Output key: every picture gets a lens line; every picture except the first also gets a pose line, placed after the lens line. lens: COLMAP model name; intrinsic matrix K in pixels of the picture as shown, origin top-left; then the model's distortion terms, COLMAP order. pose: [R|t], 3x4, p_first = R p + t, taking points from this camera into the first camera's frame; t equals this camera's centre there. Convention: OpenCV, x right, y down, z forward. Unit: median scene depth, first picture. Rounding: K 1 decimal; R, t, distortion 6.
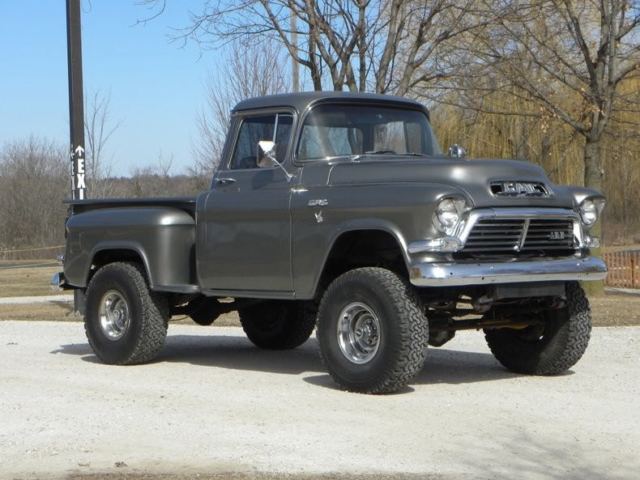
lens RADIAL K [[1596.5, 0, 316.4], [0, 1596.5, 244.5], [0, 0, 1]] dist [0.554852, 0.000000]
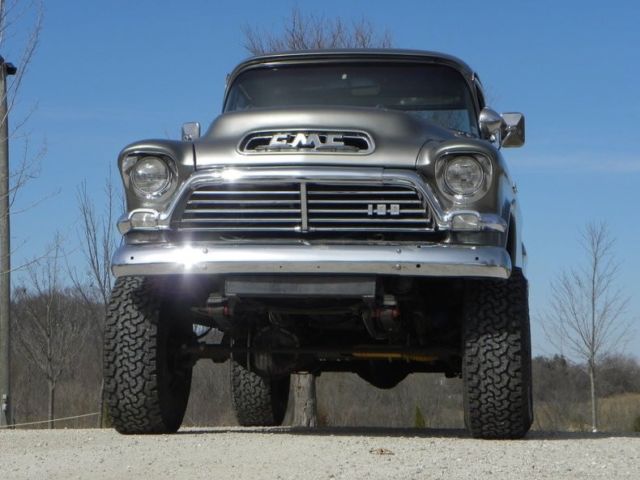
lens RADIAL K [[1768.0, 0, 317.8], [0, 1768.0, 236.8], [0, 0, 1]] dist [0.715199, 0.000000]
pose [[0.623305, -0.062649, -0.779465, 0.712533], [-0.031888, 0.993920, -0.105385, 0.084701], [0.781328, 0.090542, 0.617518, 0.539337]]
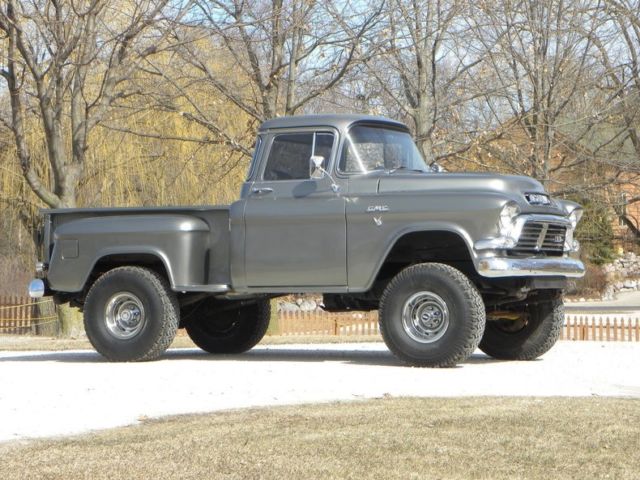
lens RADIAL K [[2222.7, 0, 318.4], [0, 2222.7, 239.4], [0, 0, 1]] dist [1.314883, 0.000000]
pose [[0.939885, 0.009189, 0.341367, -0.602474], [0.003402, 0.999336, -0.036267, 0.056031], [-0.341474, 0.035248, 0.939230, -0.525544]]
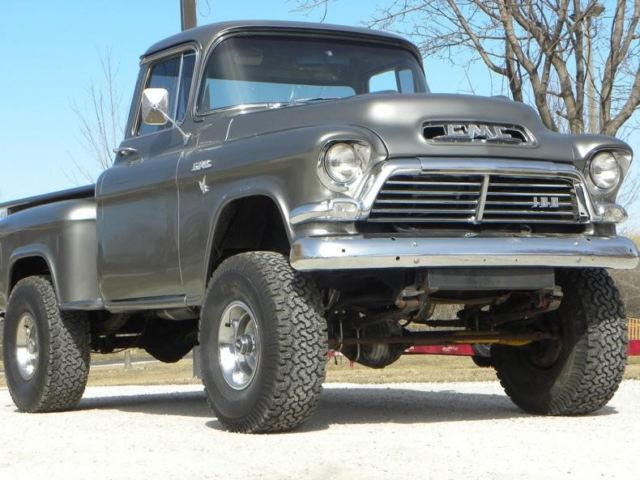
lens RADIAL K [[1768.0, 0, 324.2], [0, 1768.0, 243.3], [0, 0, 1]] dist [0.715199, 0.000000]
pose [[0.974600, -0.027849, -0.222215, 0.229306], [0.014738, 0.998063, -0.060443, 0.056919], [0.223468, 0.055632, 0.973122, 0.249984]]
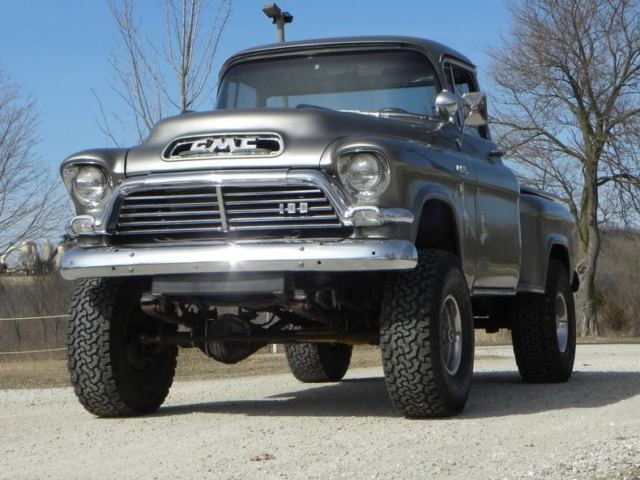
lens RADIAL K [[1596.5, 0, 320.7], [0, 1596.5, 239.3], [0, 0, 1]] dist [0.554852, 0.000000]
pose [[0.442702, -0.035798, -0.895954, 0.786773], [0.000801, 0.999218, -0.039527, 0.035745], [0.896668, 0.016781, 0.442385, 0.718216]]
